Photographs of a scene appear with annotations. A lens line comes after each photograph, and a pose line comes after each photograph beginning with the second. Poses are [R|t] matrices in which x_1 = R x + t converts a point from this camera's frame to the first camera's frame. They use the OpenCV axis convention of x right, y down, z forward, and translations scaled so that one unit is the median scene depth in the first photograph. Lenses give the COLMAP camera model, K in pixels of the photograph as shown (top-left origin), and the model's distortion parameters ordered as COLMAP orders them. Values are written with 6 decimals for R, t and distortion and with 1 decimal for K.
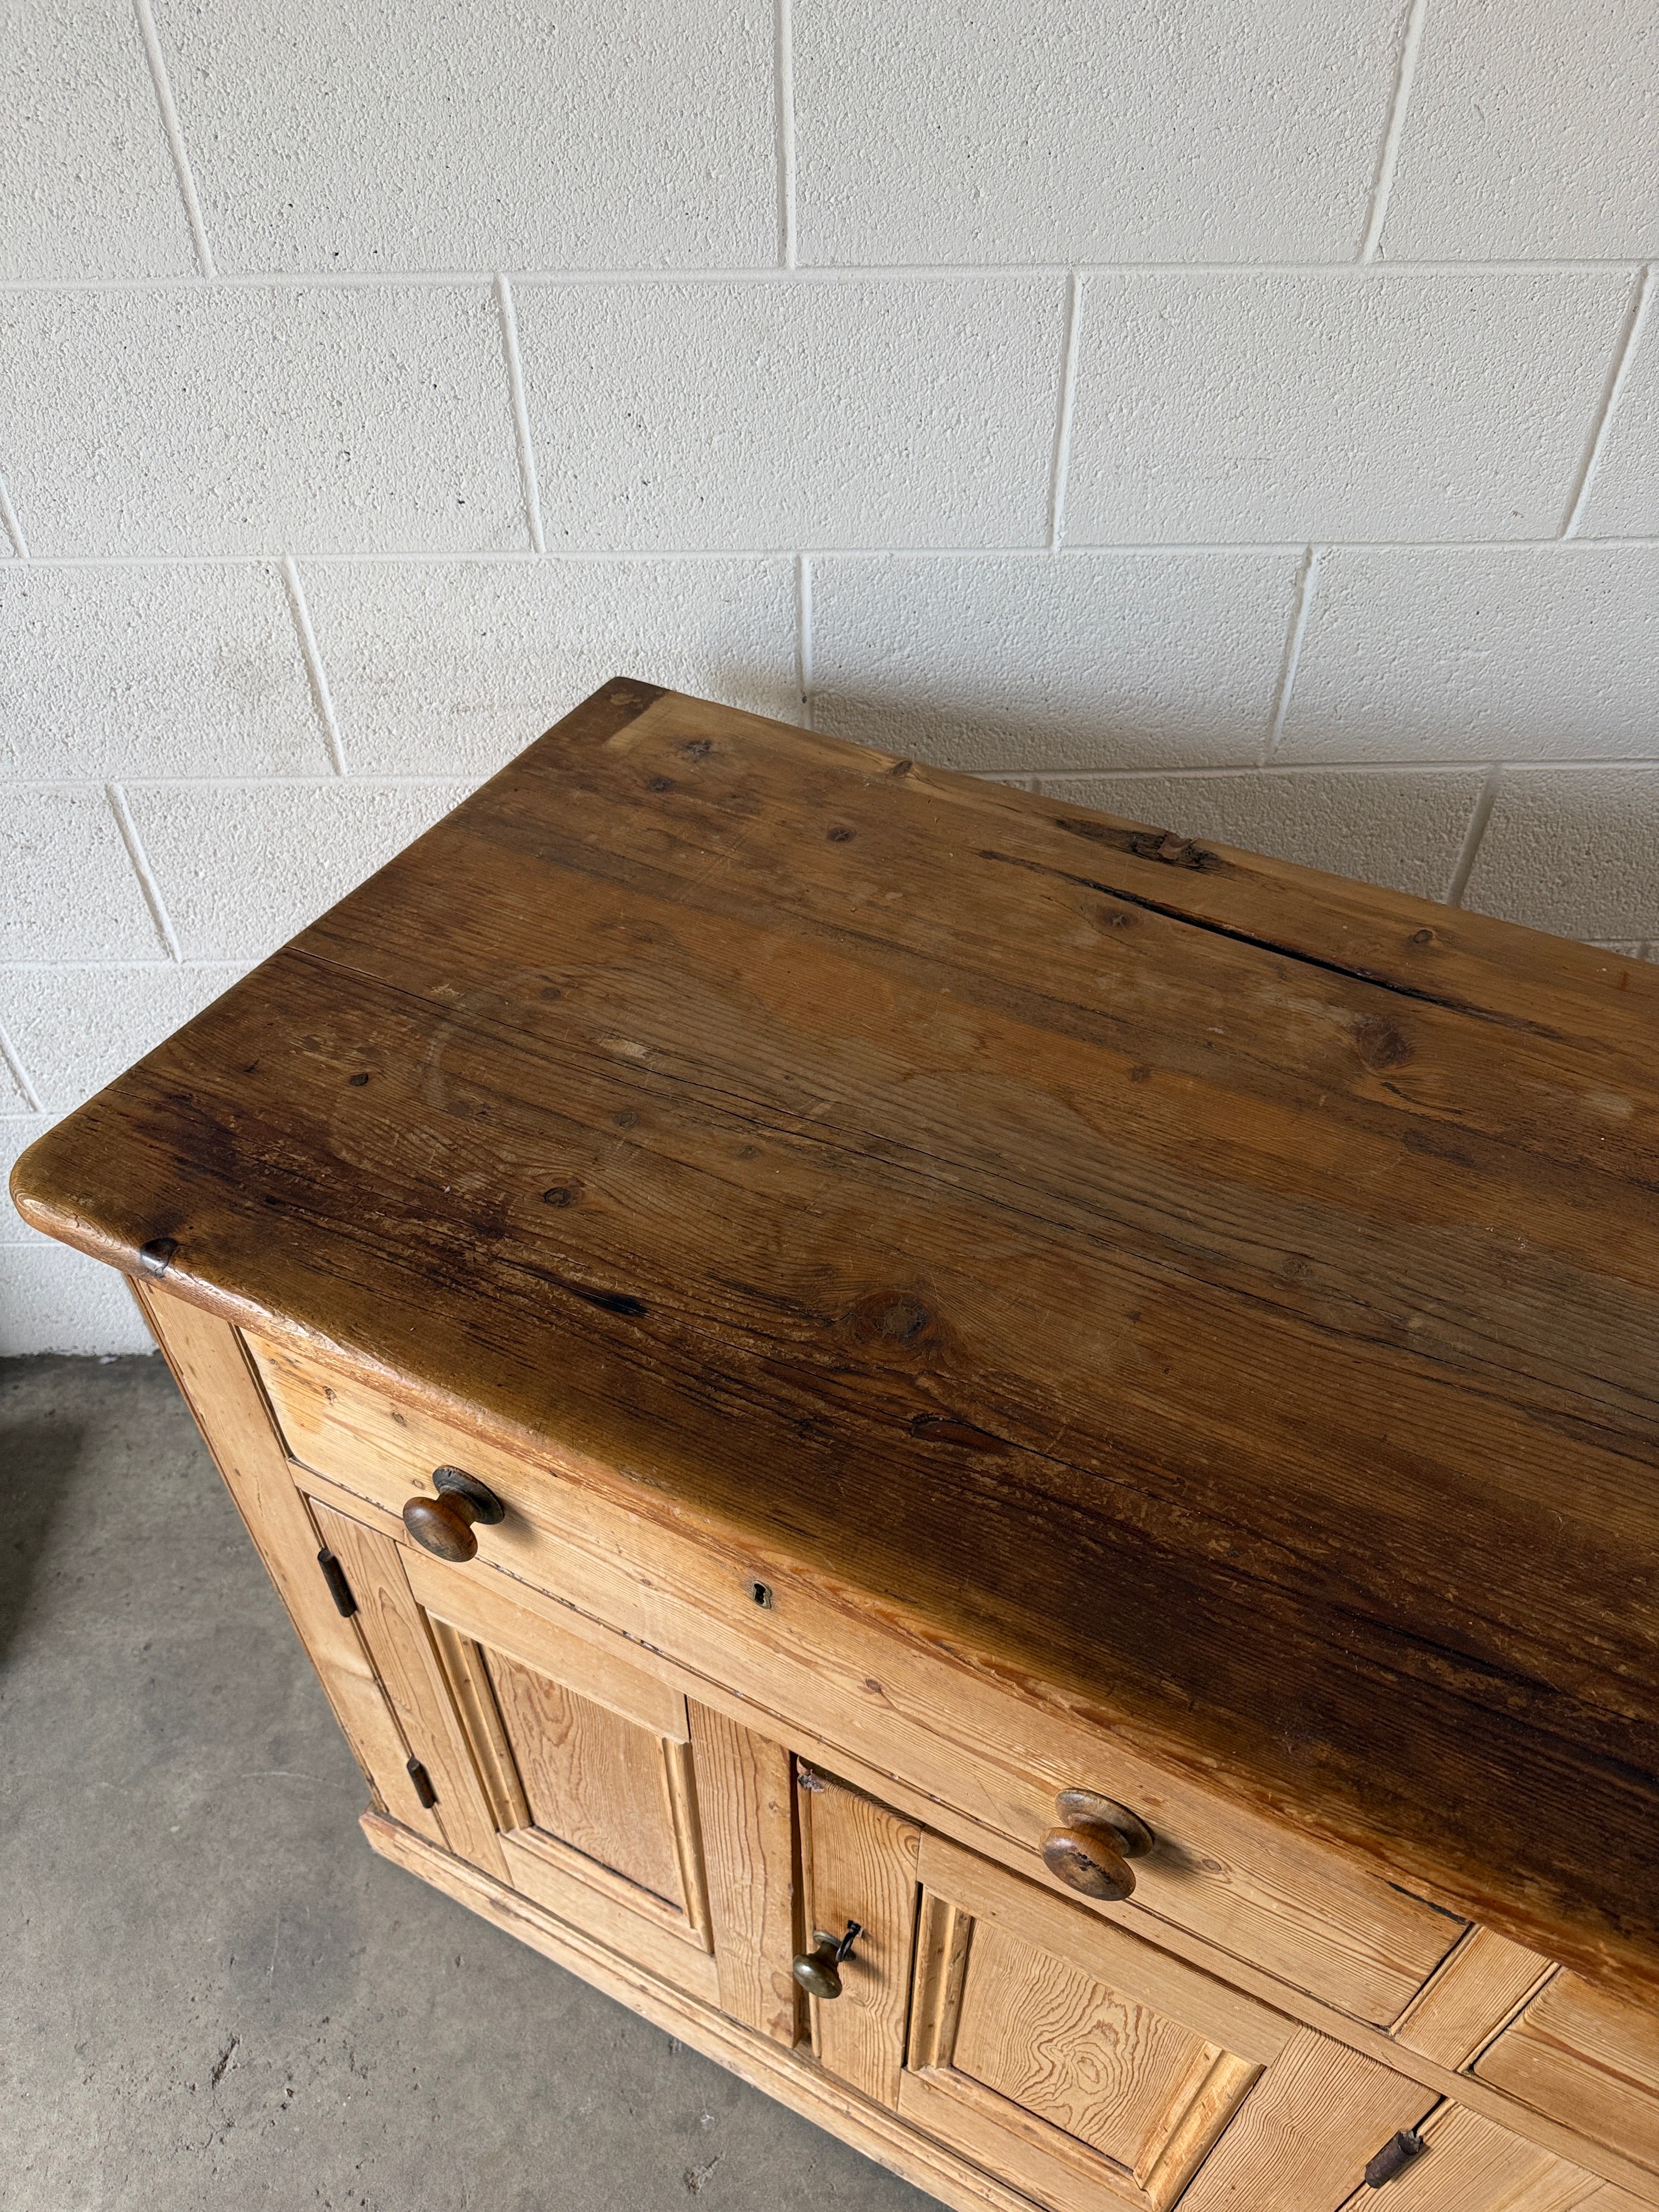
lens RADIAL K [[1561.1, 0, 823.3], [0, 1561.1, 1114.5], [0, 0, 1]] dist [0.000862, 0.002697]
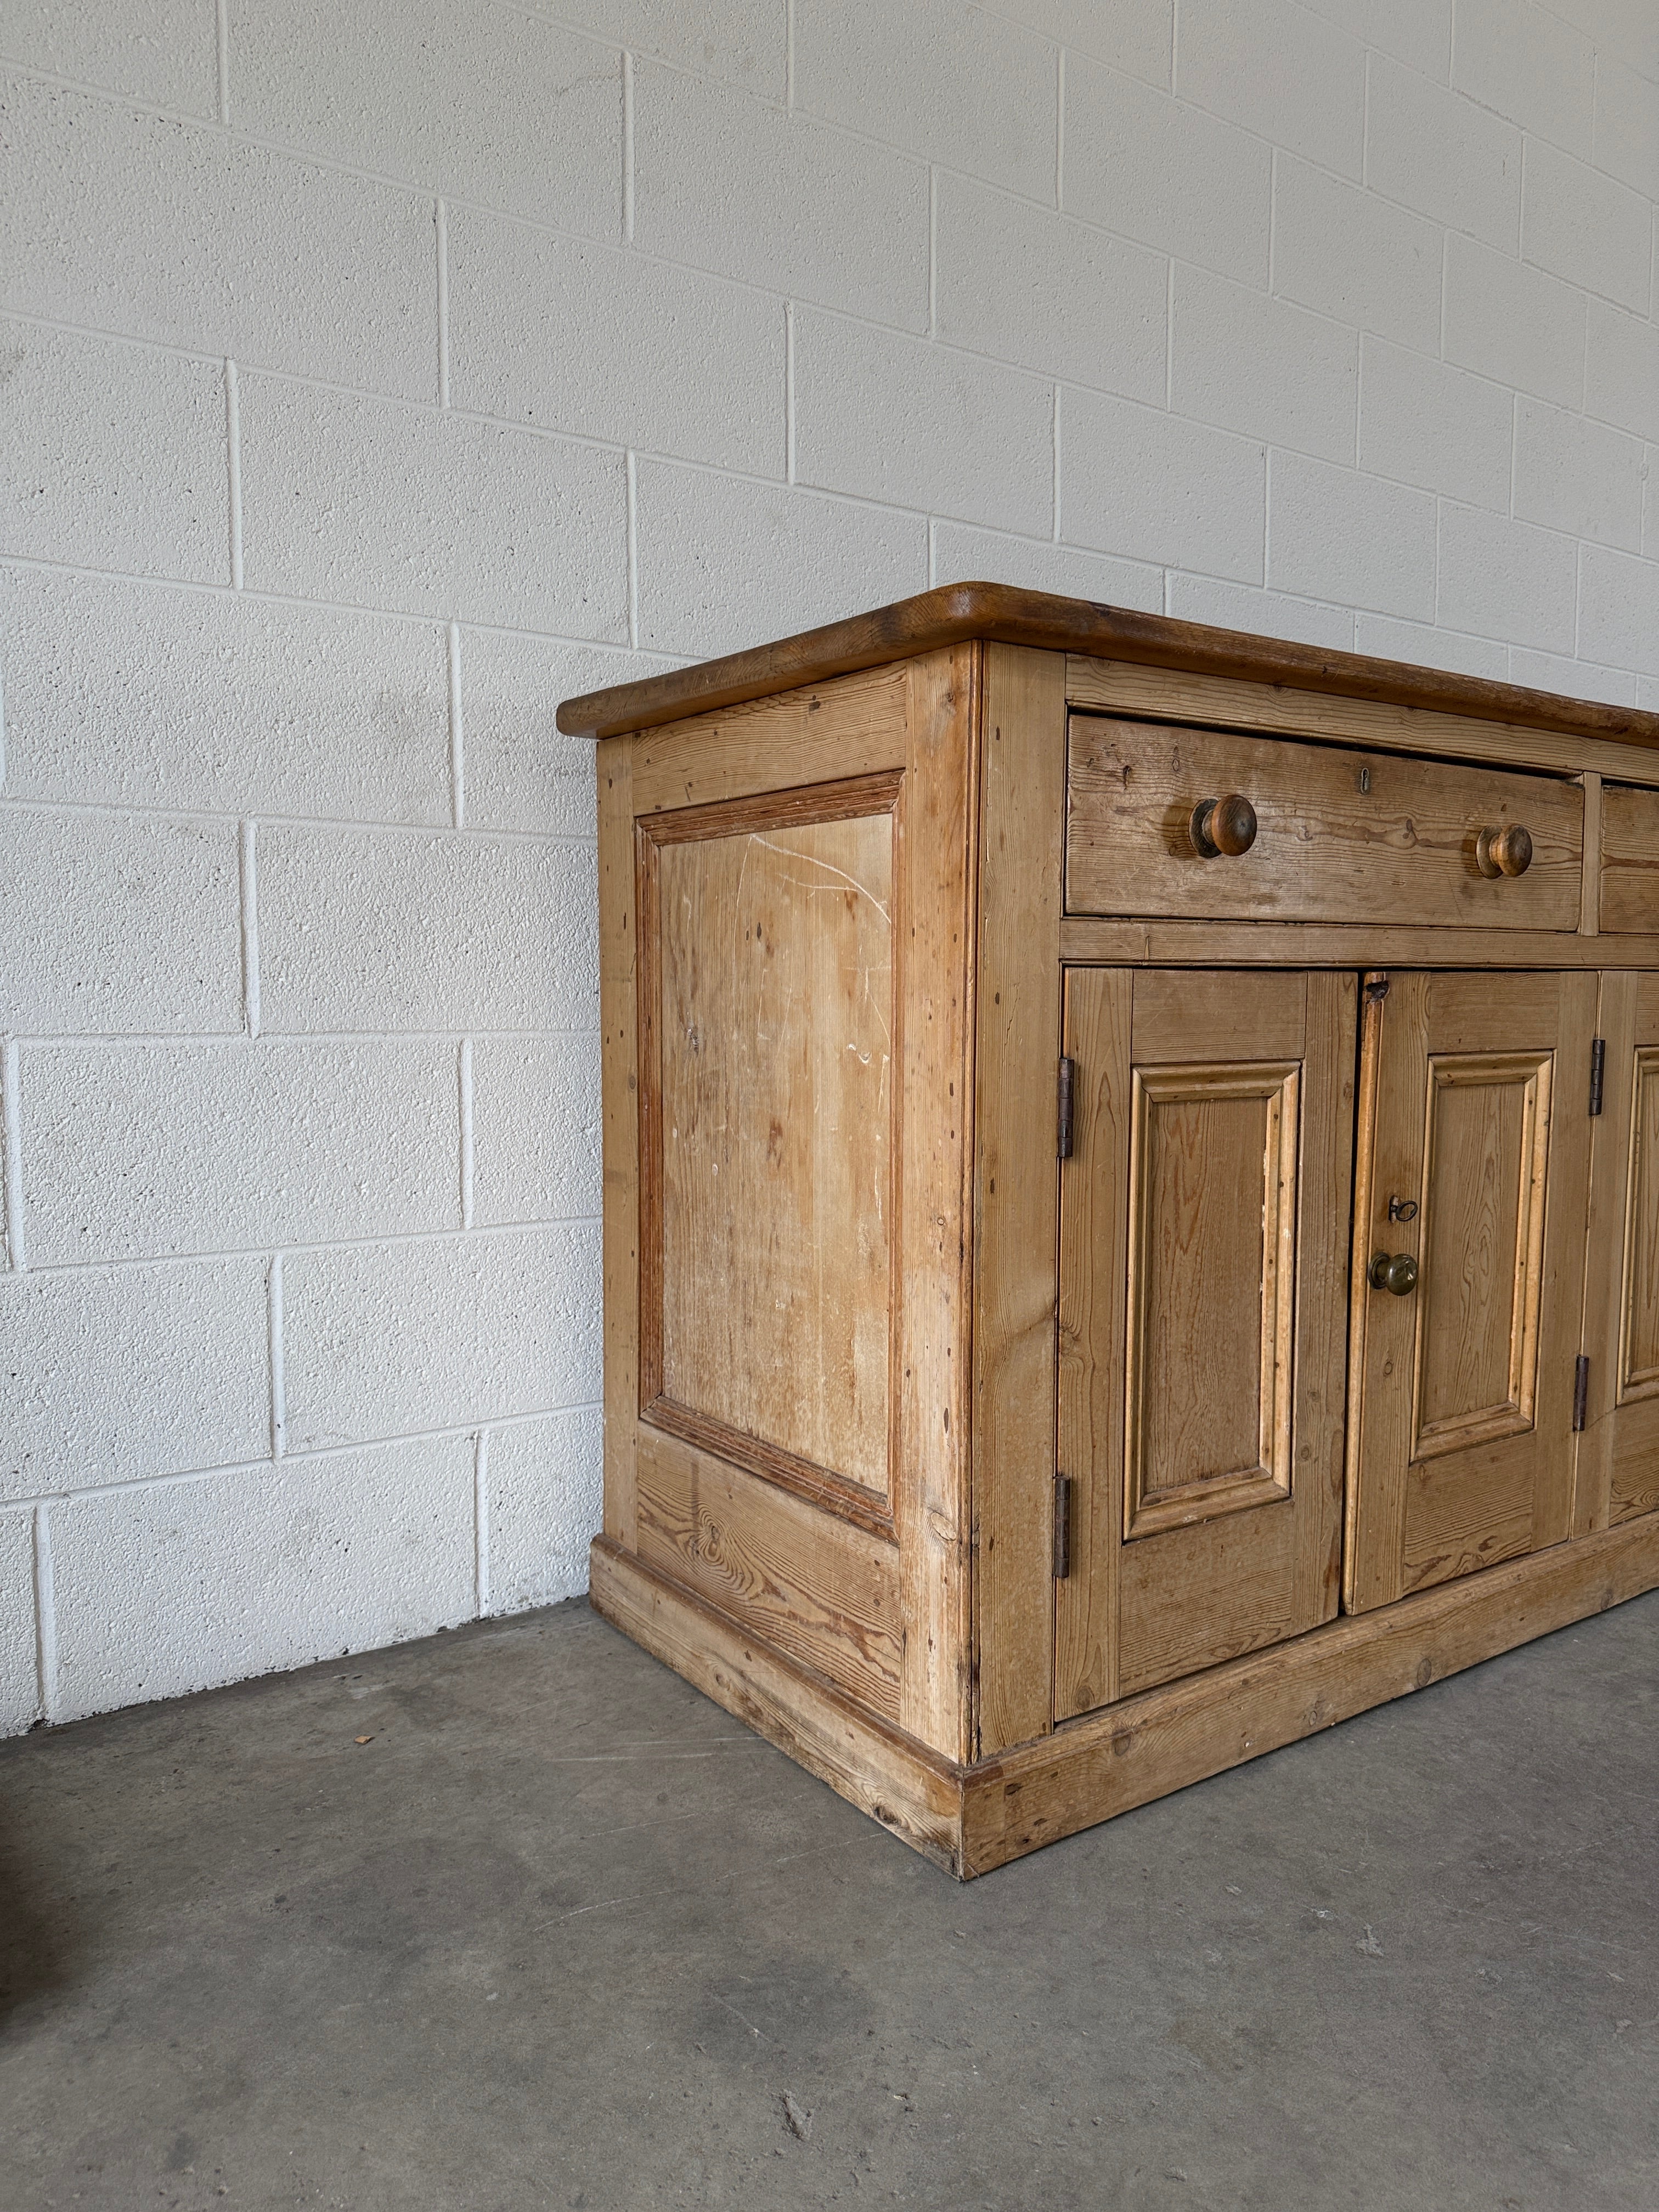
lens RADIAL K [[1575.6, 0, 822.6], [0, 1575.6, 1126.6], [0, 0, 1]] dist [0.058587, -0.070278]
pose [[0.826725, -0.041019, 0.561109, -0.788955], [0.386477, 0.766185, -0.513416, 0.682688], [-0.408854, 0.641309, 0.649277, 0.299986]]
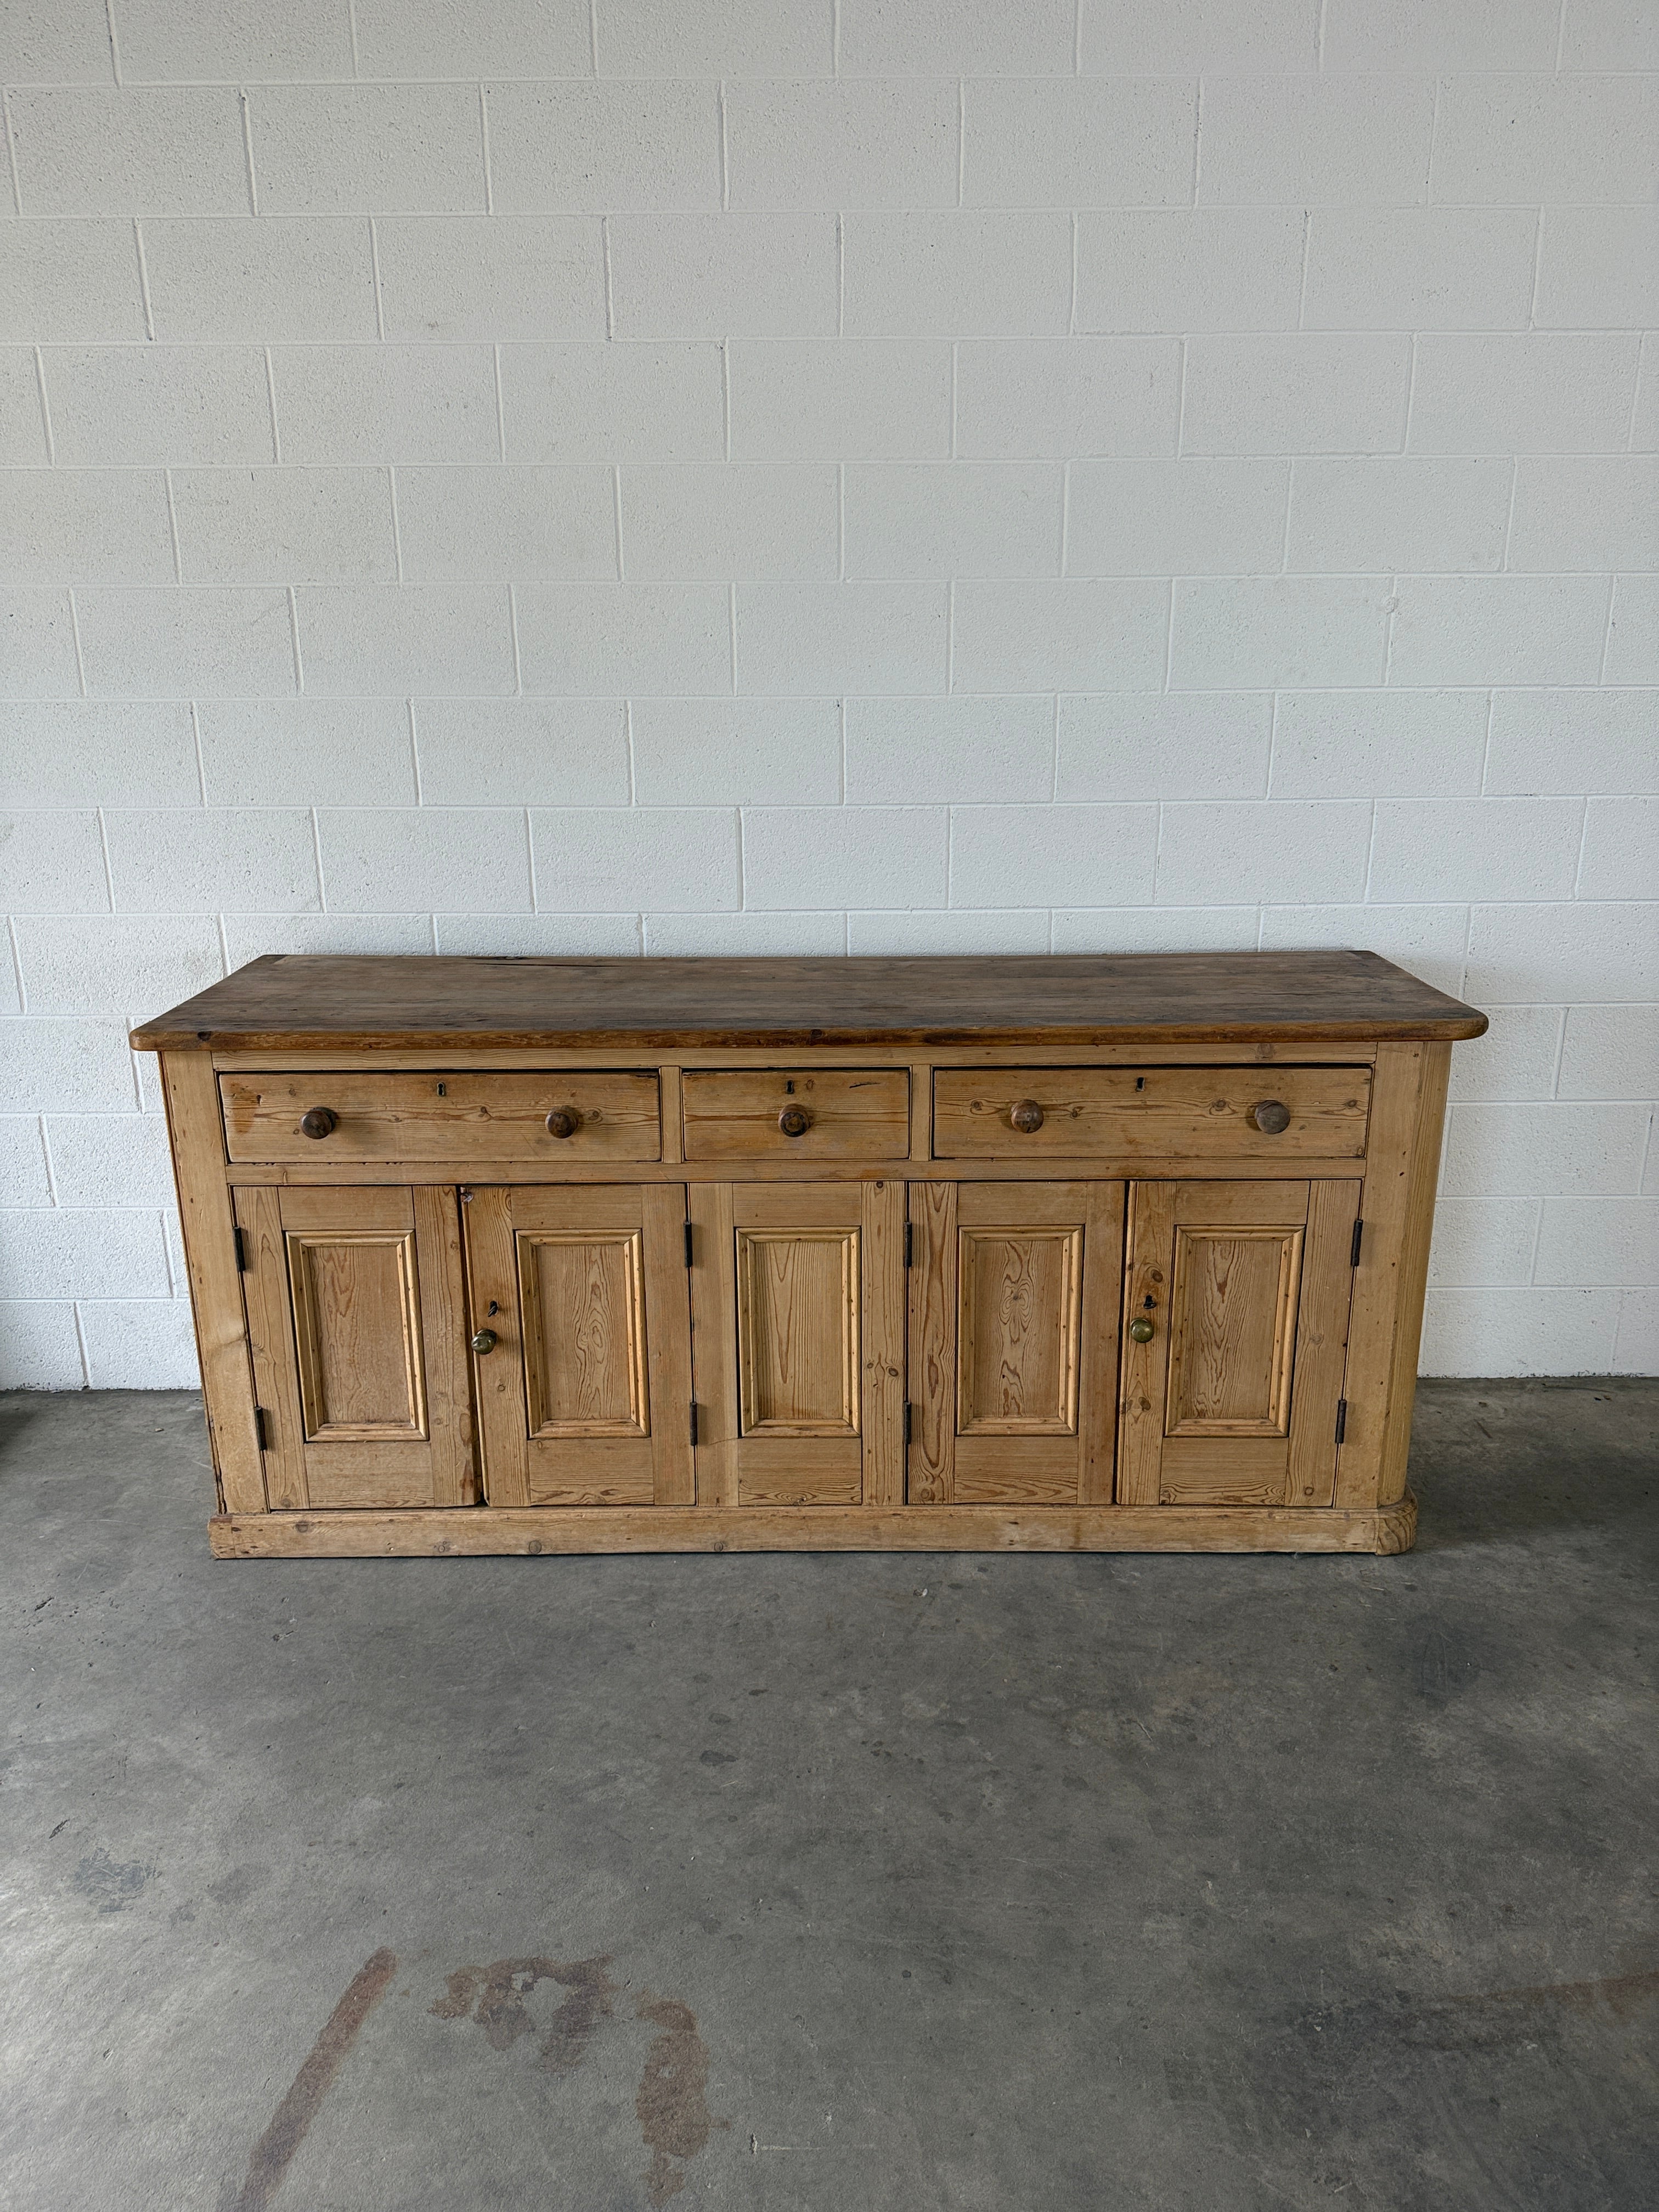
lens RADIAL K [[1575.6, 0, 832.4], [0, 1575.6, 1132.7], [0, 0, 1]] dist [0.058587, -0.070278]
pose [[0.999893, 0.003815, -0.014140, 0.626383], [-0.009799, 0.891811, -0.452302, 1.023725], [0.010884, 0.452392, 0.891753, -1.014117]]
